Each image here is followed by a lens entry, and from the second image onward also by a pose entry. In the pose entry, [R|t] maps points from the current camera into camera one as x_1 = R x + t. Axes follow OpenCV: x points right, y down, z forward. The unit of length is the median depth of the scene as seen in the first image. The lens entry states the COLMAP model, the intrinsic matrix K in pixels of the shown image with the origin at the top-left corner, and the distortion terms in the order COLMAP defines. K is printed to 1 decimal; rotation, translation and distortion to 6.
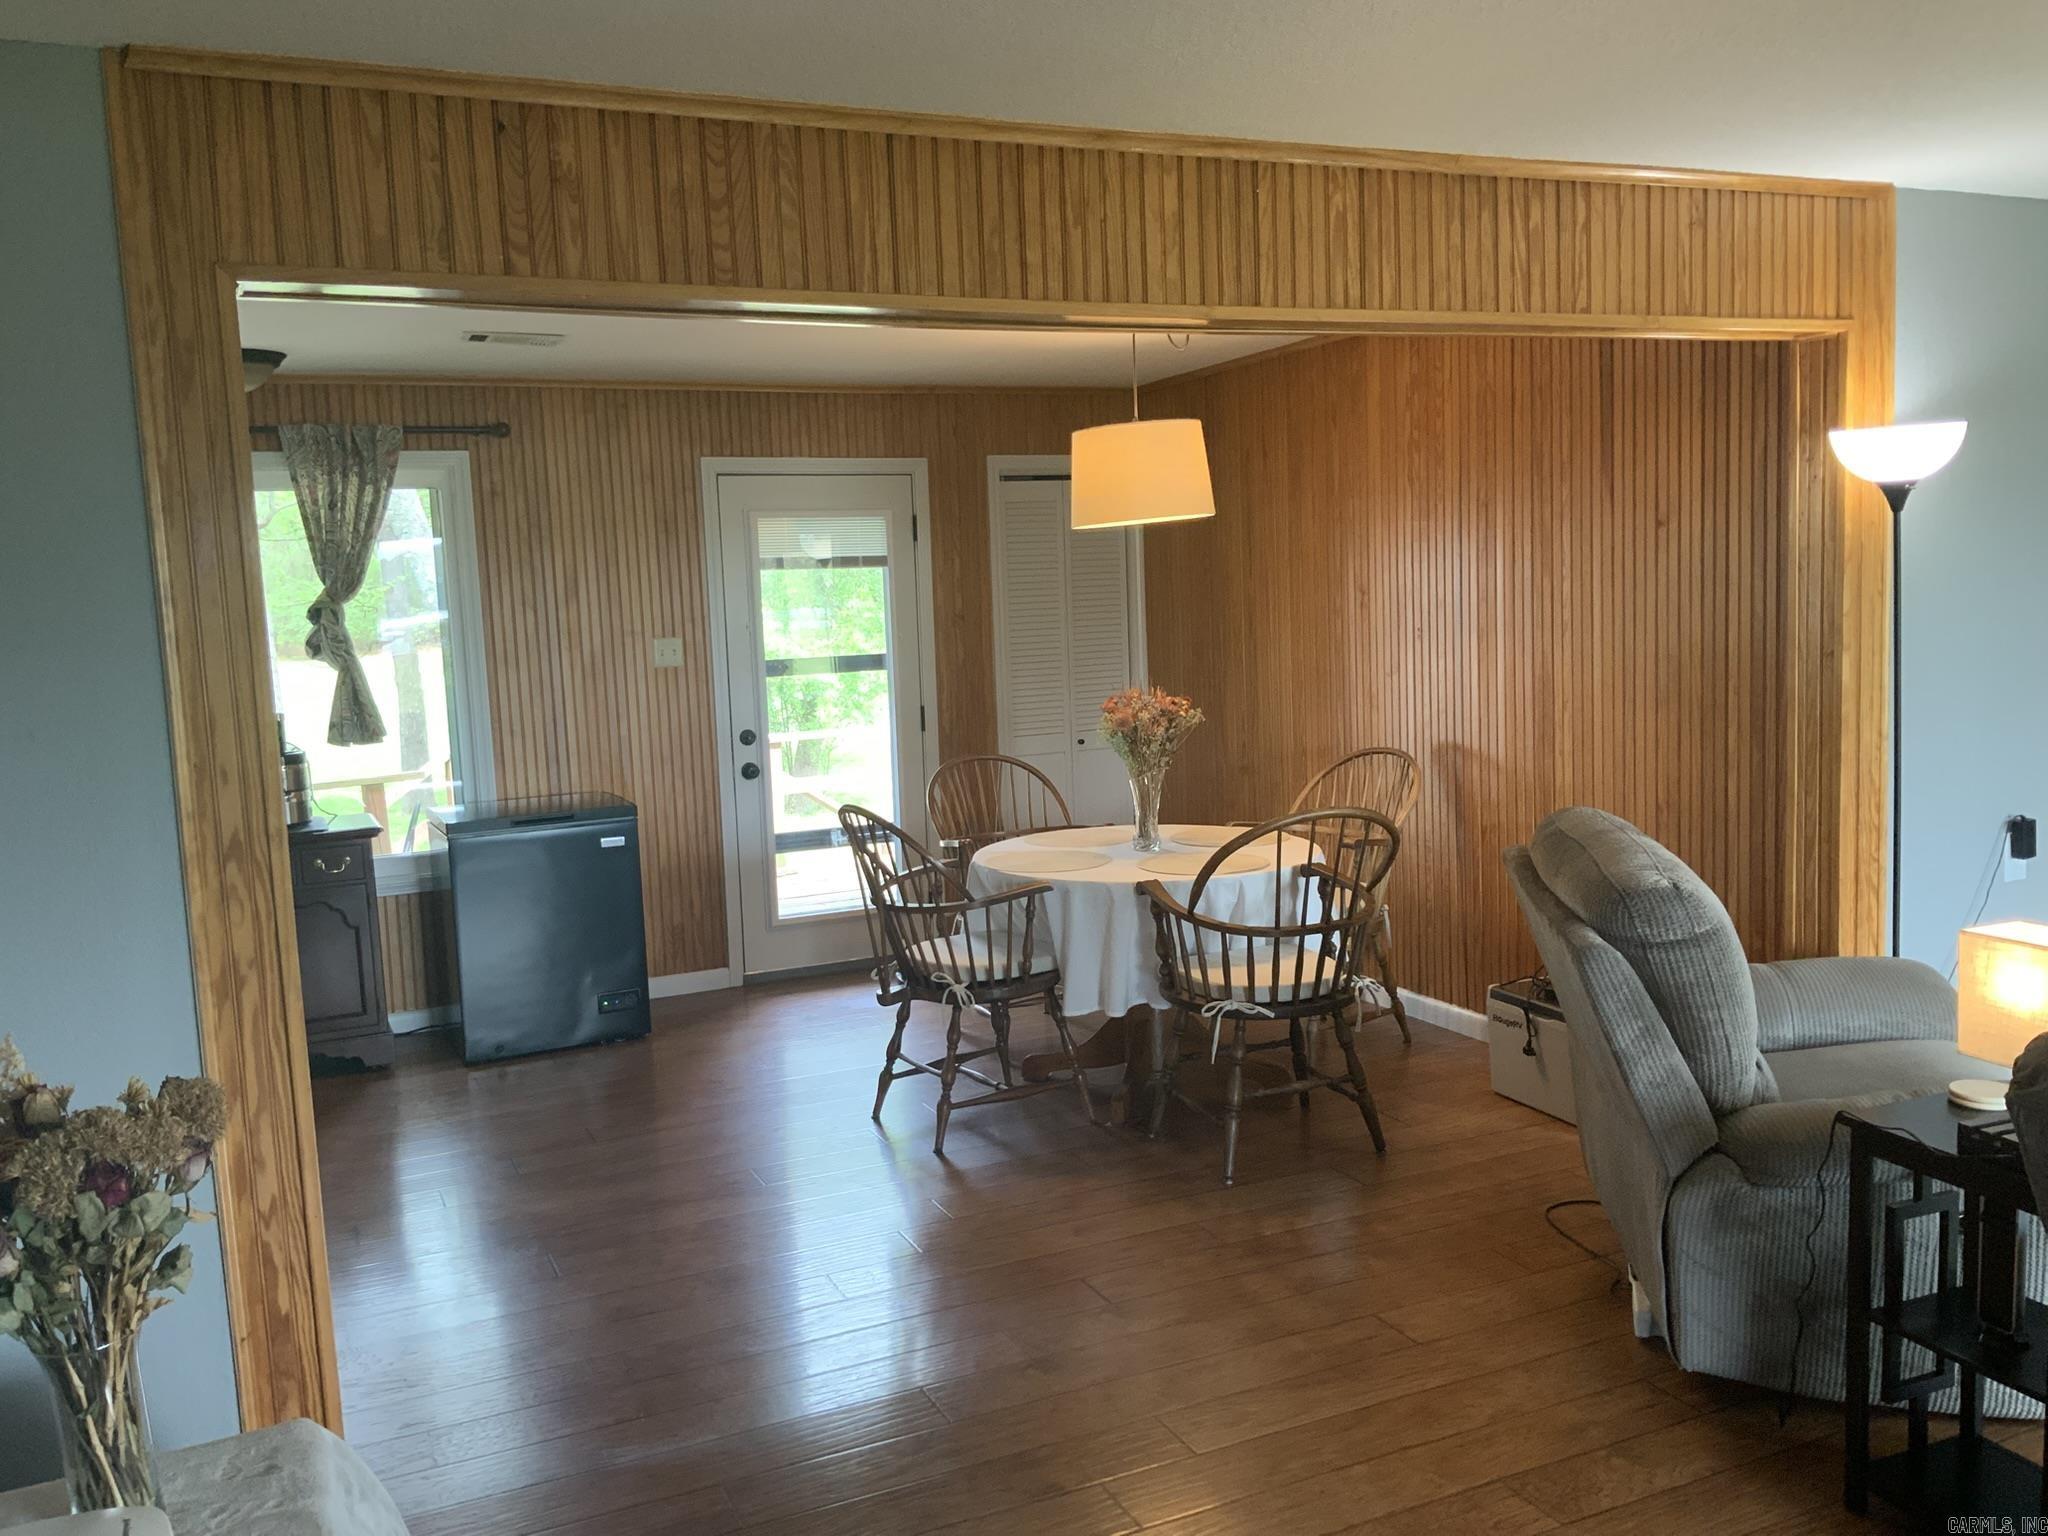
lens RADIAL K [[1724.9, 0, 1049.4], [0, 1724.9, 758.3], [0, 0, 1]] dist [0.176945, -0.359975]
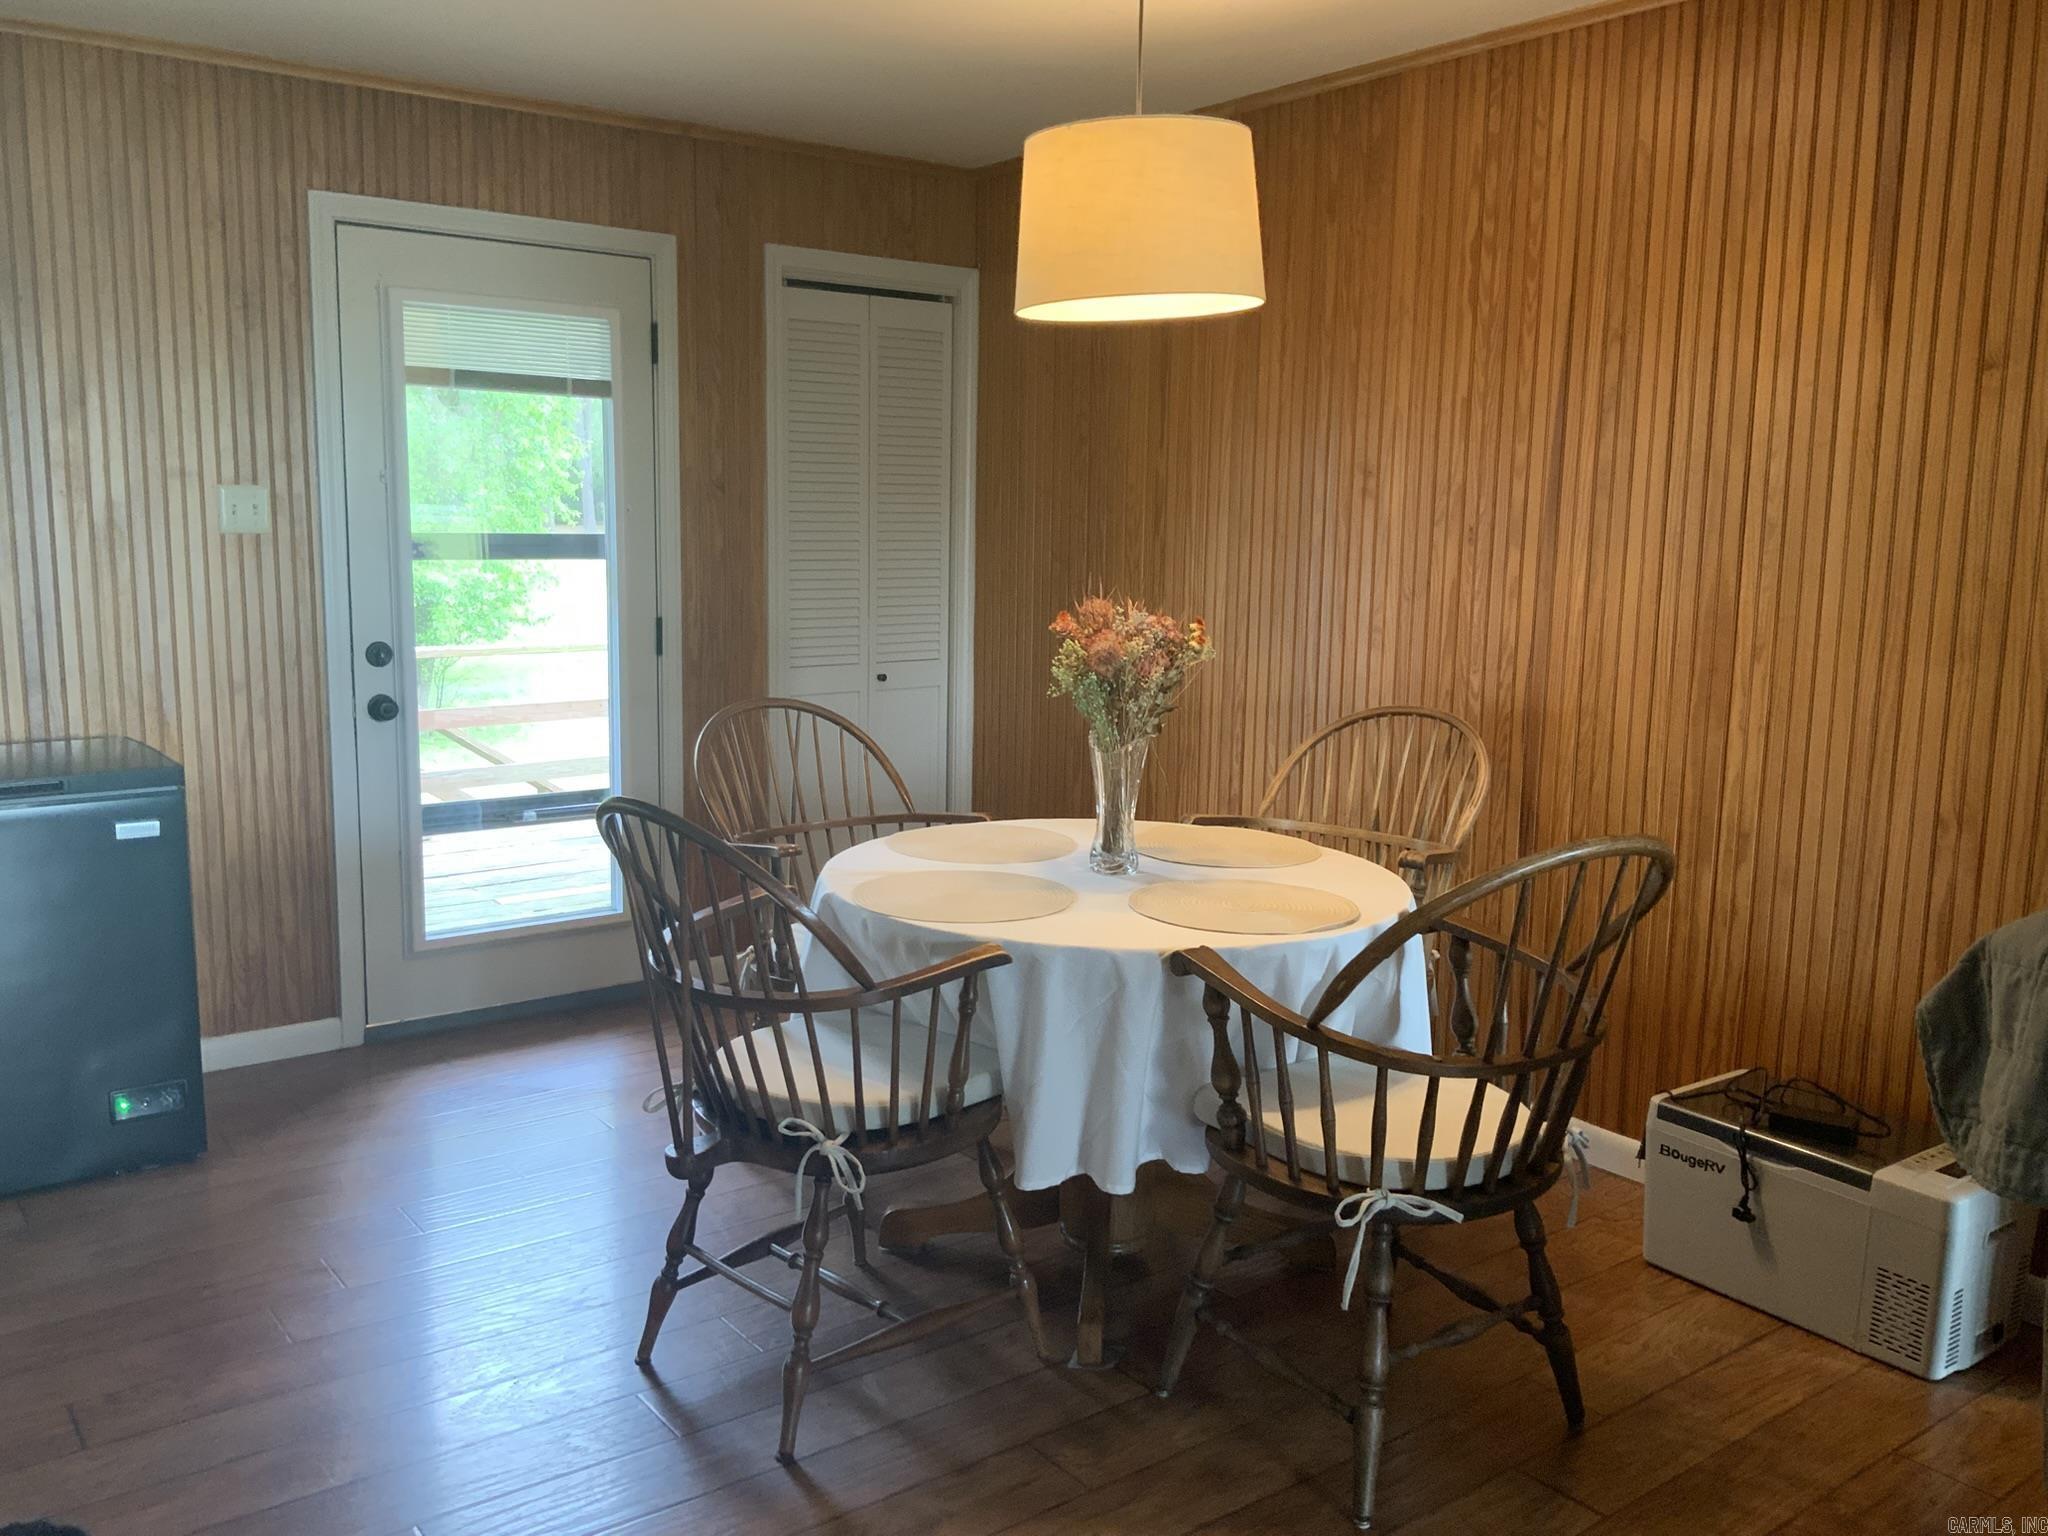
lens RADIAL K [[1741.6, 0, 1050.0], [0, 1741.6, 761.9], [0, 0, 1]] dist [0.134056, -0.229770]
pose [[0.976643, 0.023509, 0.213577, -0.084482], [-0.032465, 0.998730, 0.038523, -0.006538], [-0.212401, -0.044557, 0.976166, 0.374383]]
